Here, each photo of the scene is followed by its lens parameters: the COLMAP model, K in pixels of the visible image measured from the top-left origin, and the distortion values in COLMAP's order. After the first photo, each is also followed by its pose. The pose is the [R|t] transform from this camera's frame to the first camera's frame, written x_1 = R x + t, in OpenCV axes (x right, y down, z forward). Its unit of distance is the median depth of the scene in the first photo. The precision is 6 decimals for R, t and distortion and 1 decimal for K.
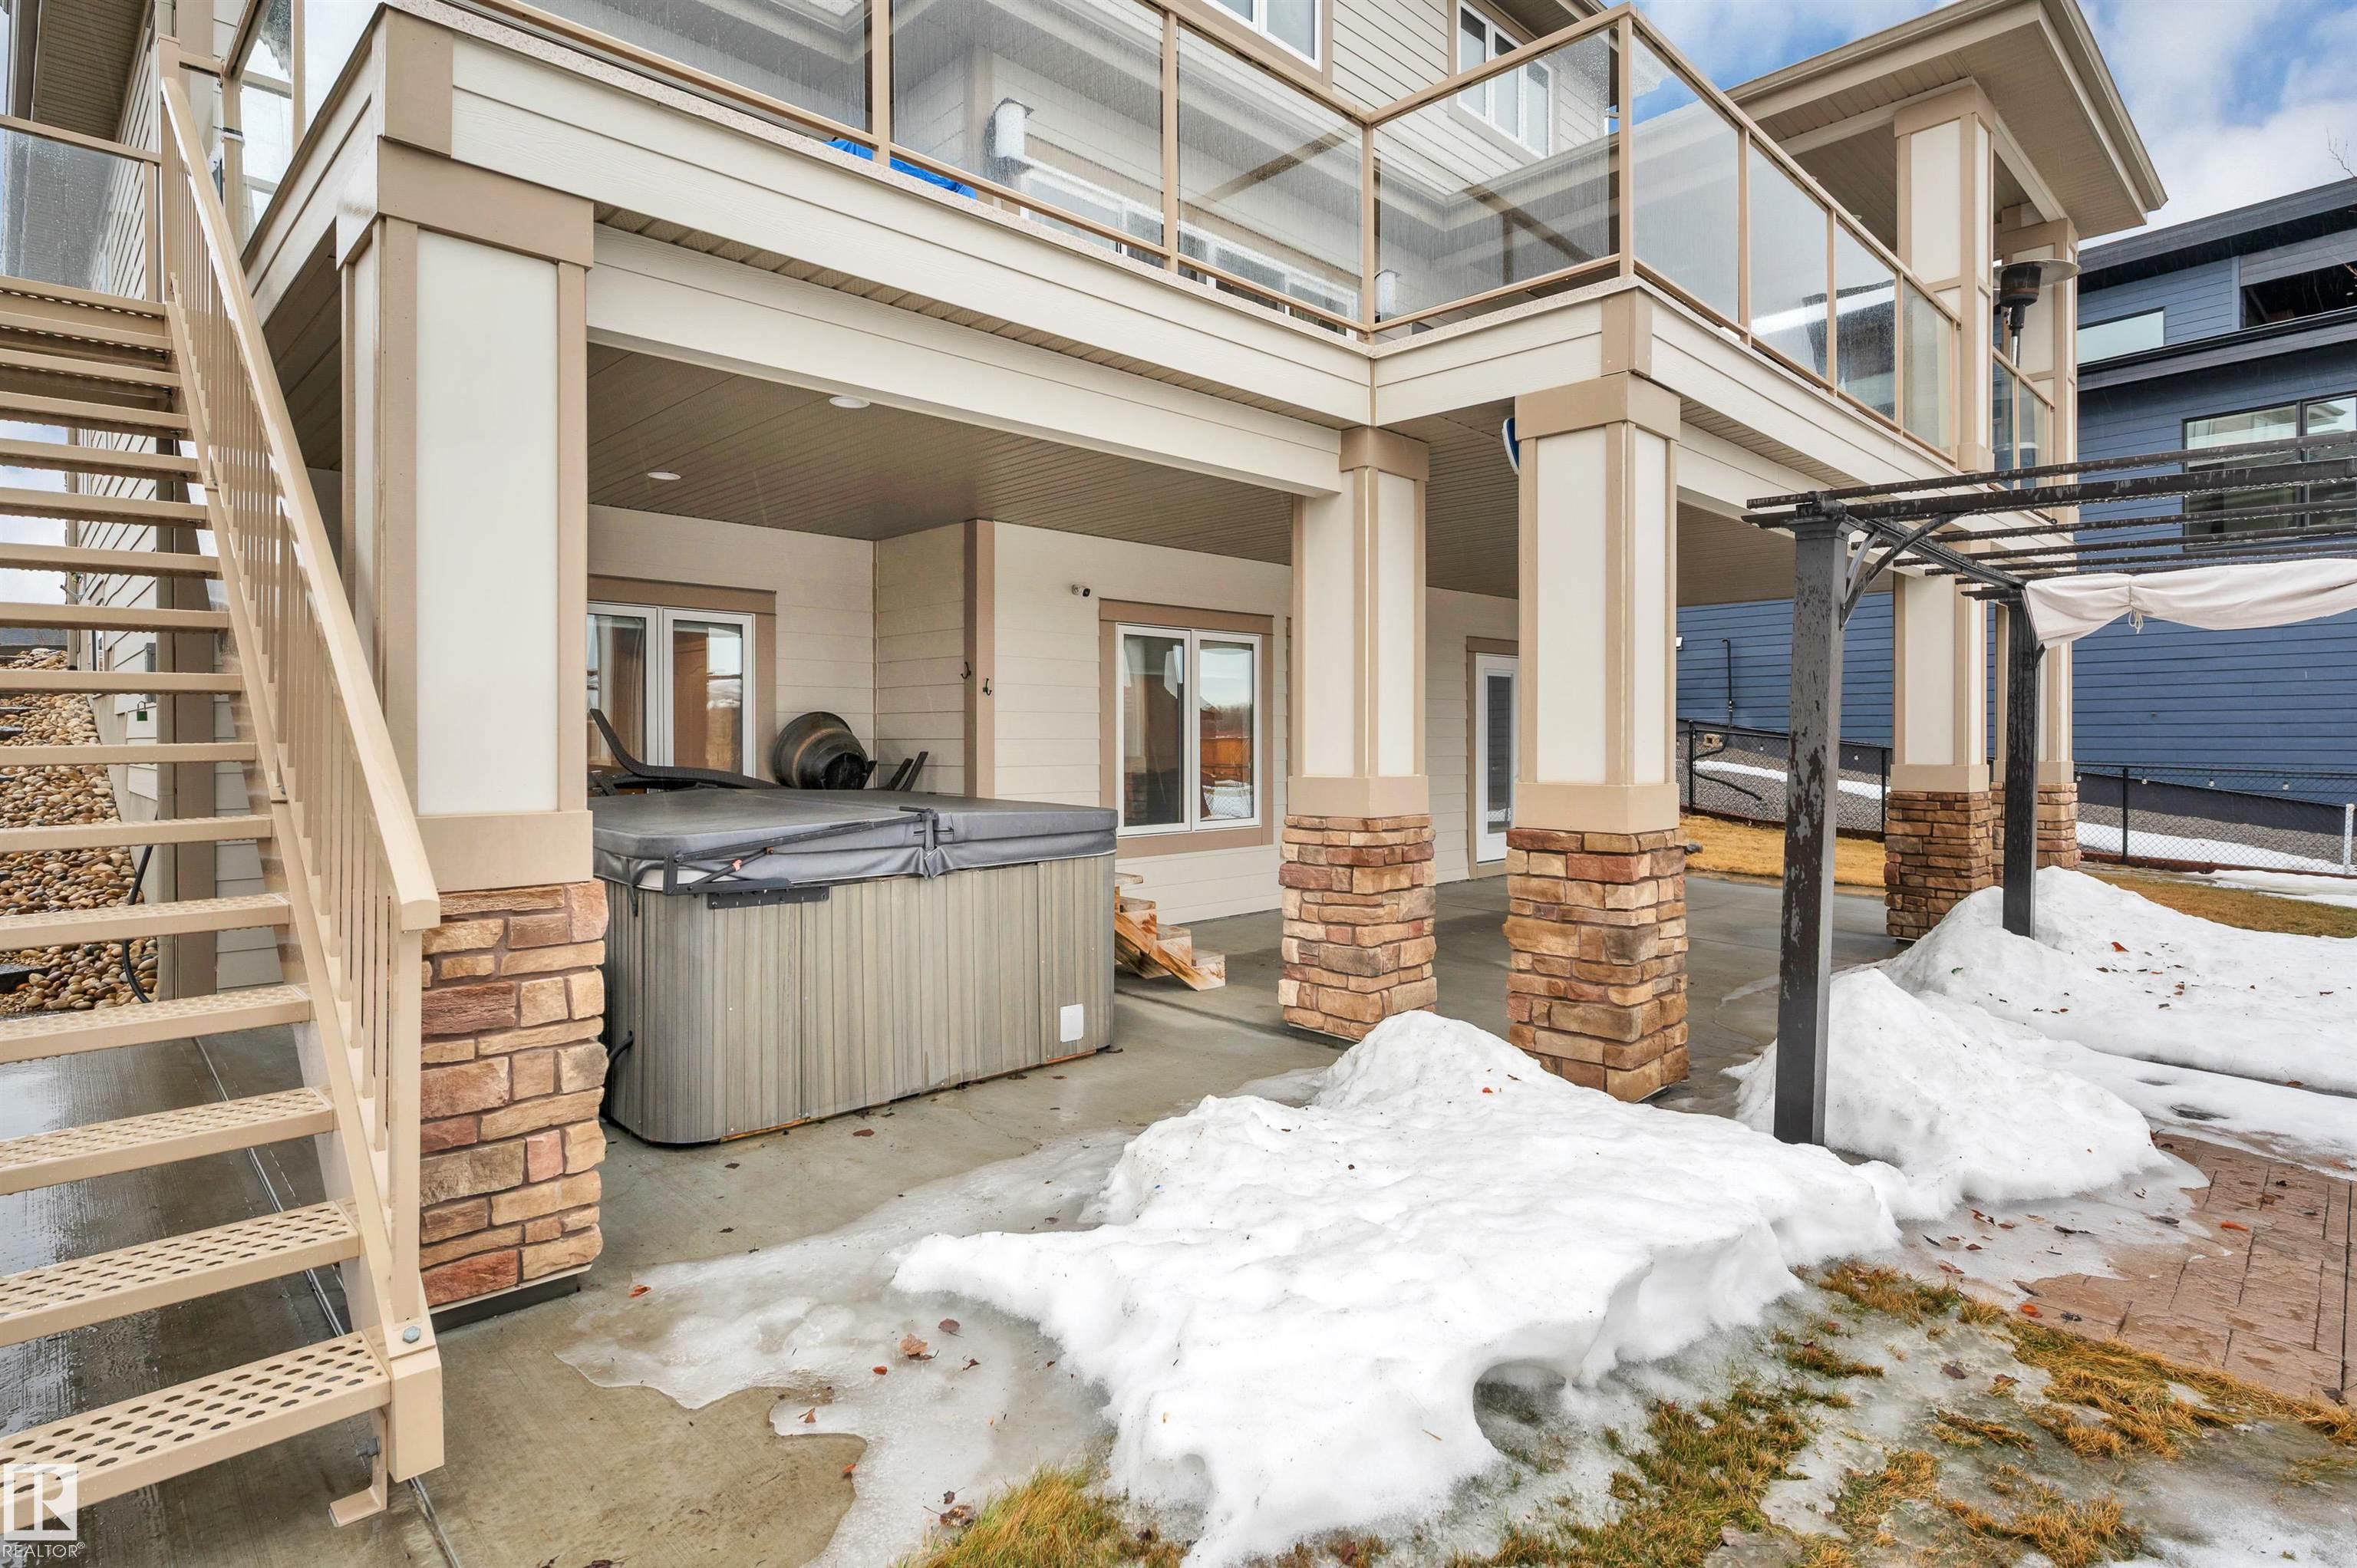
lens RADIAL K [[1379.4, 0, 1189.5], [0, 1379.4, 765.3], [0, 0, 1]] dist [-0.004841, -0.001358]
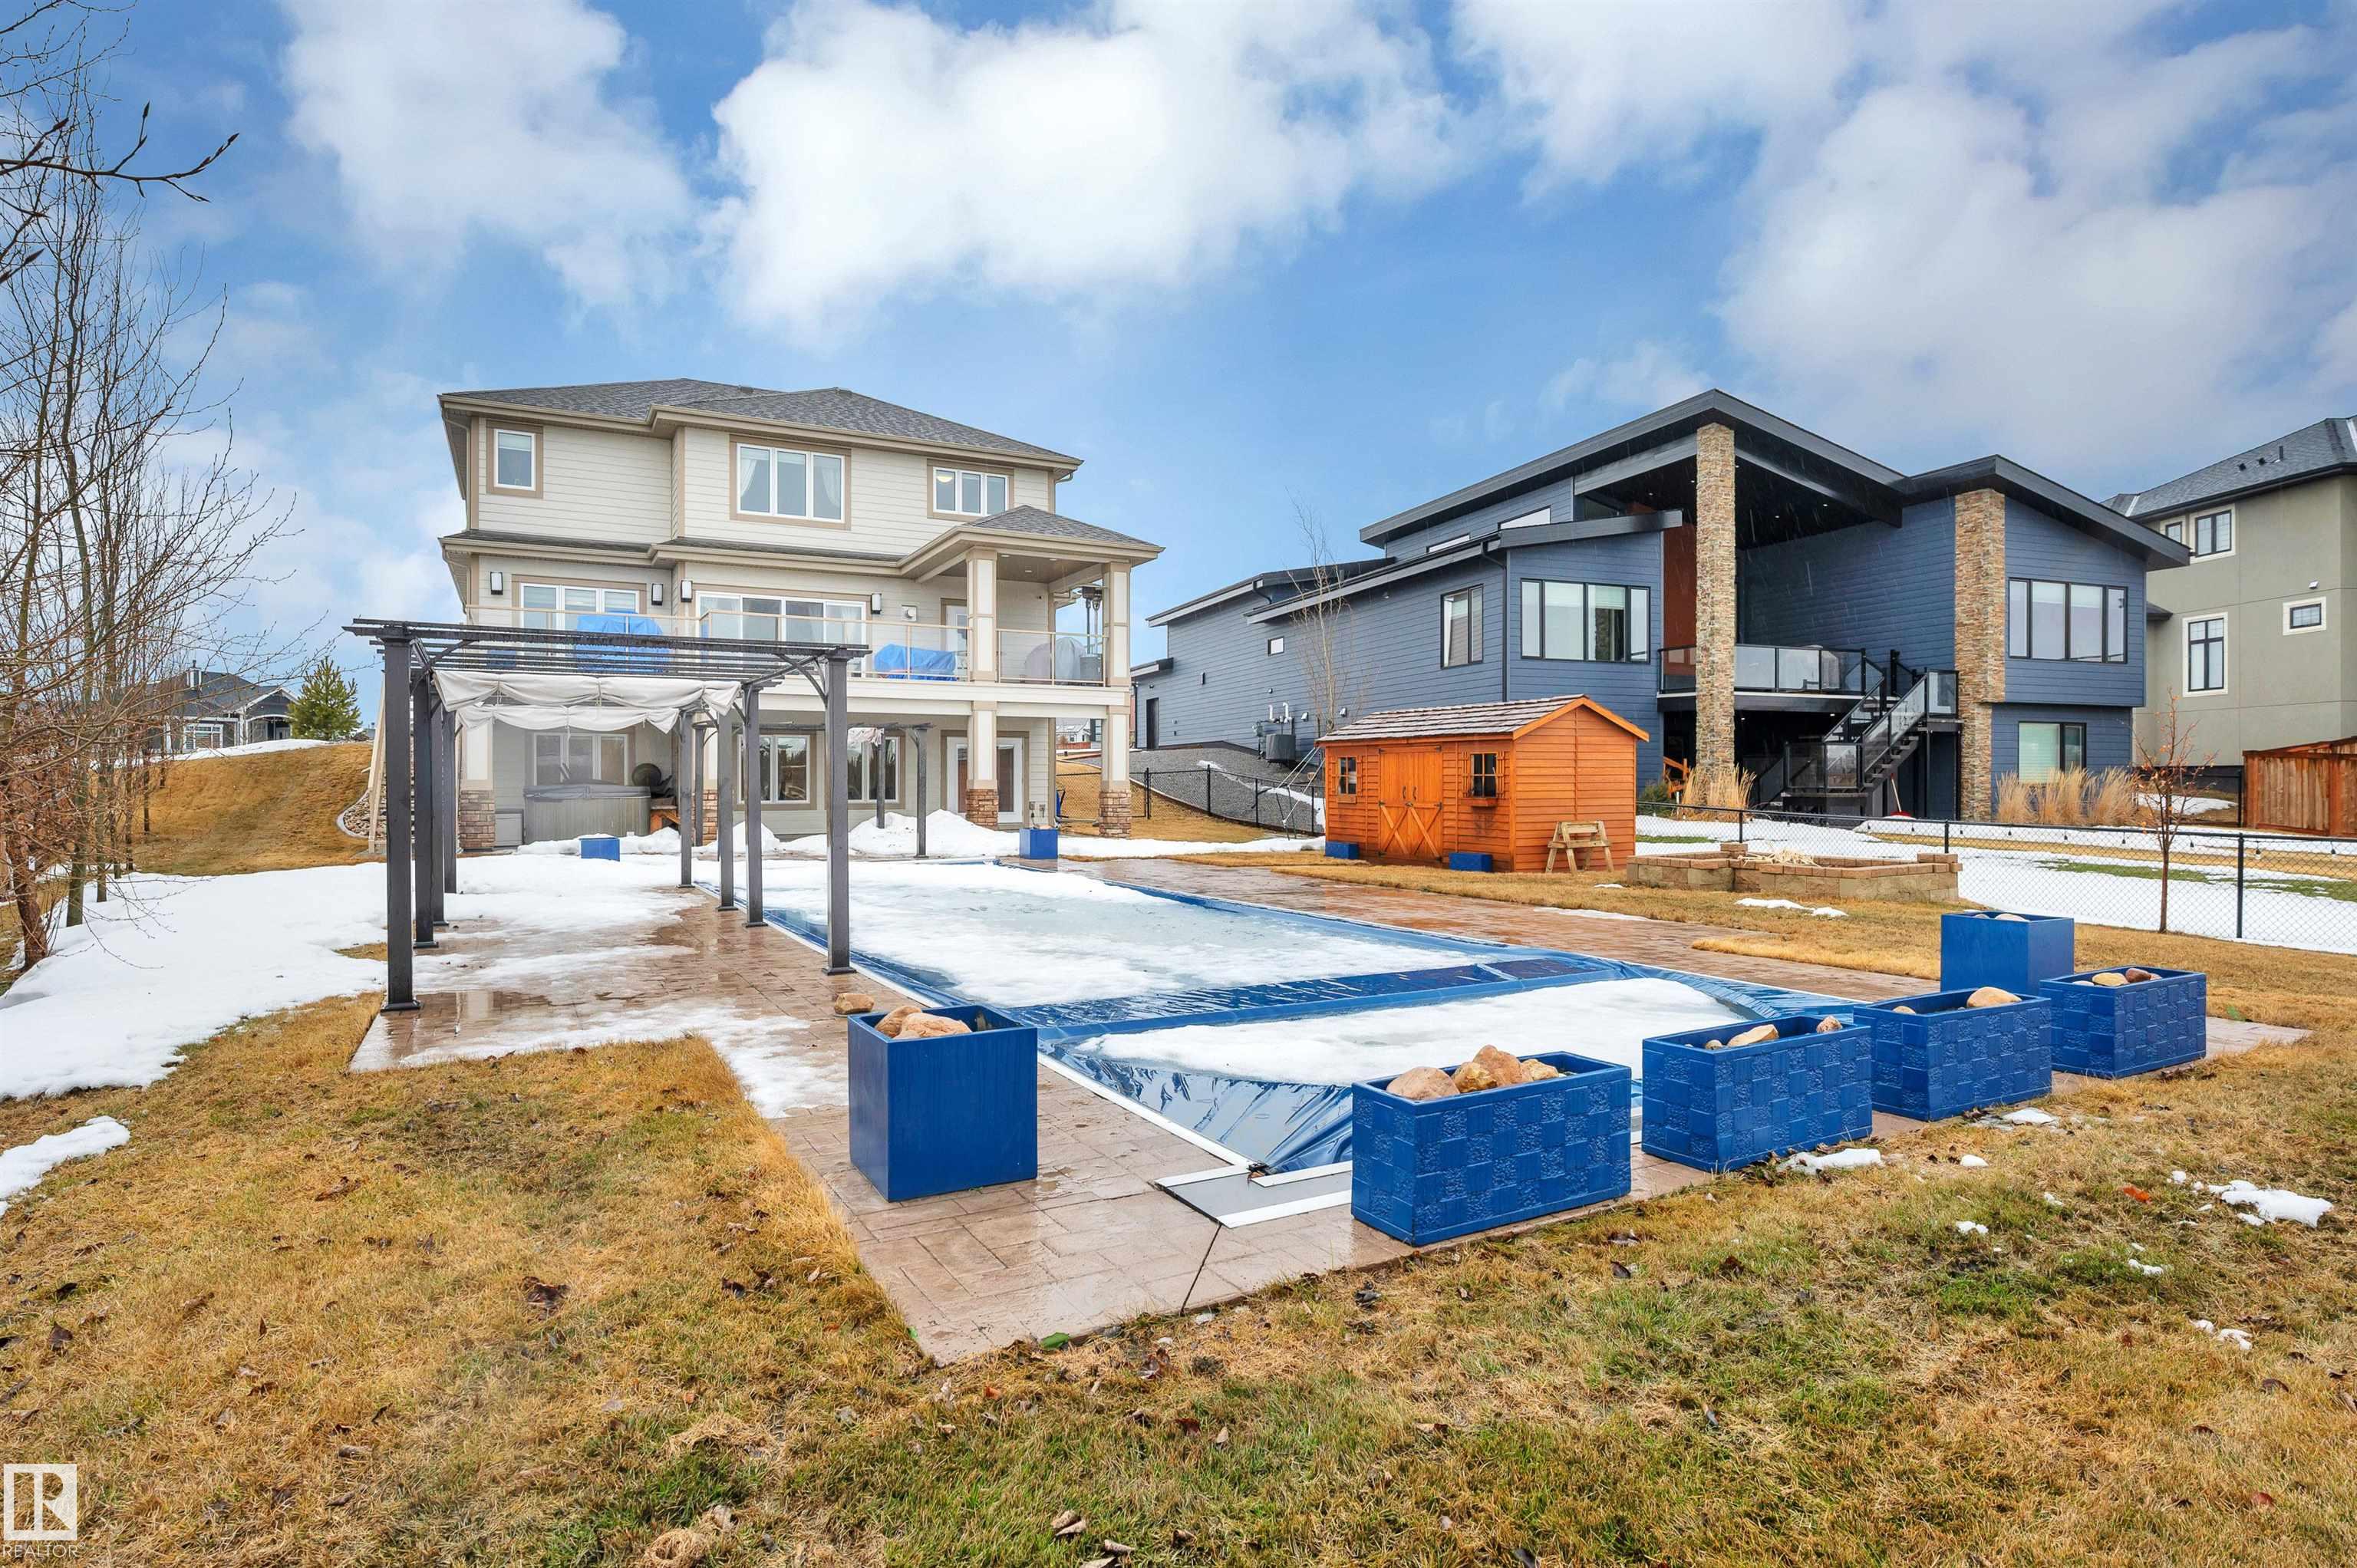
lens RADIAL K [[1264.5, 0, 1190.9], [0, 1264.5, 781.0], [0, 0, 1]] dist [-0.002760, 0.000077]
pose [[0.942048, 0.012868, -0.335233, 3.100098], [-0.008700, 0.999865, 0.013933, -0.079559], [0.335367, -0.010209, 0.942032, -2.199641]]
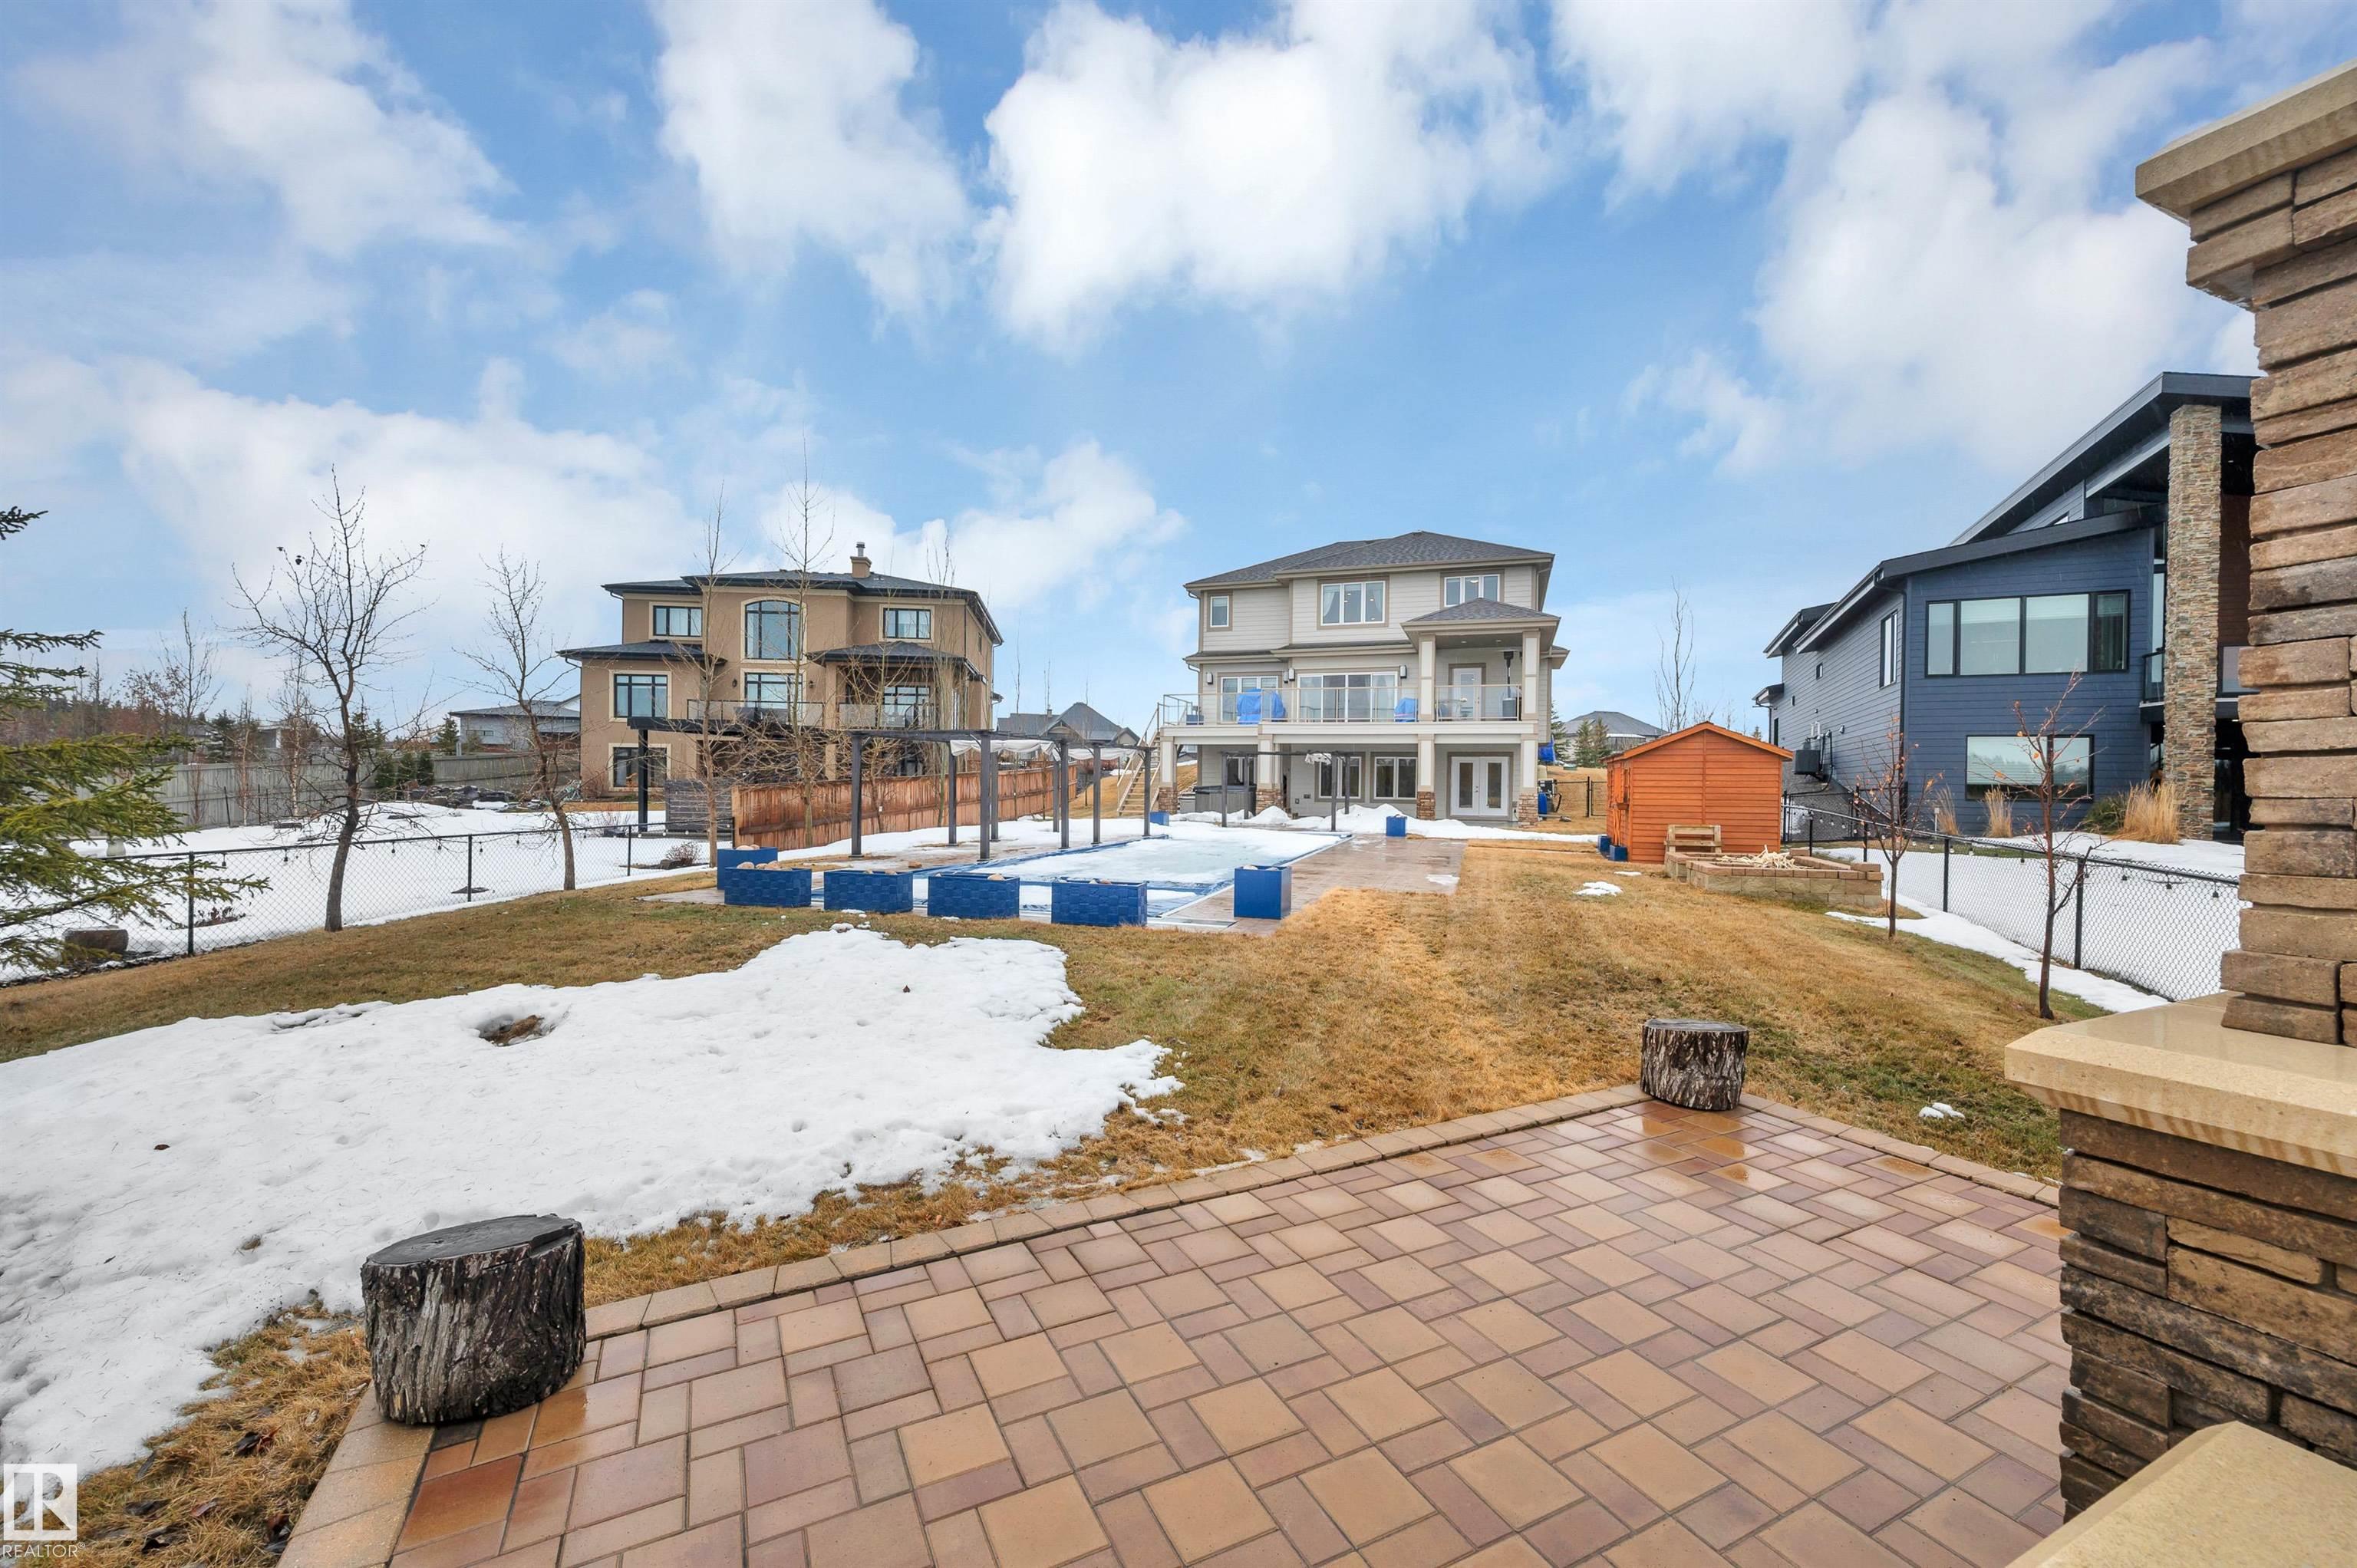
lens RADIAL K [[945.2, 0, 1178.5], [0, 945.2, 784.0], [0, 0, 1]] dist [-0.003231, -0.000122]
pose [[0.389761, 0.022152, -0.920650, 5.062113], [-0.008133, 0.999754, 0.020612, -0.116159], [0.920880, -0.000546, 0.389846, -1.466678]]
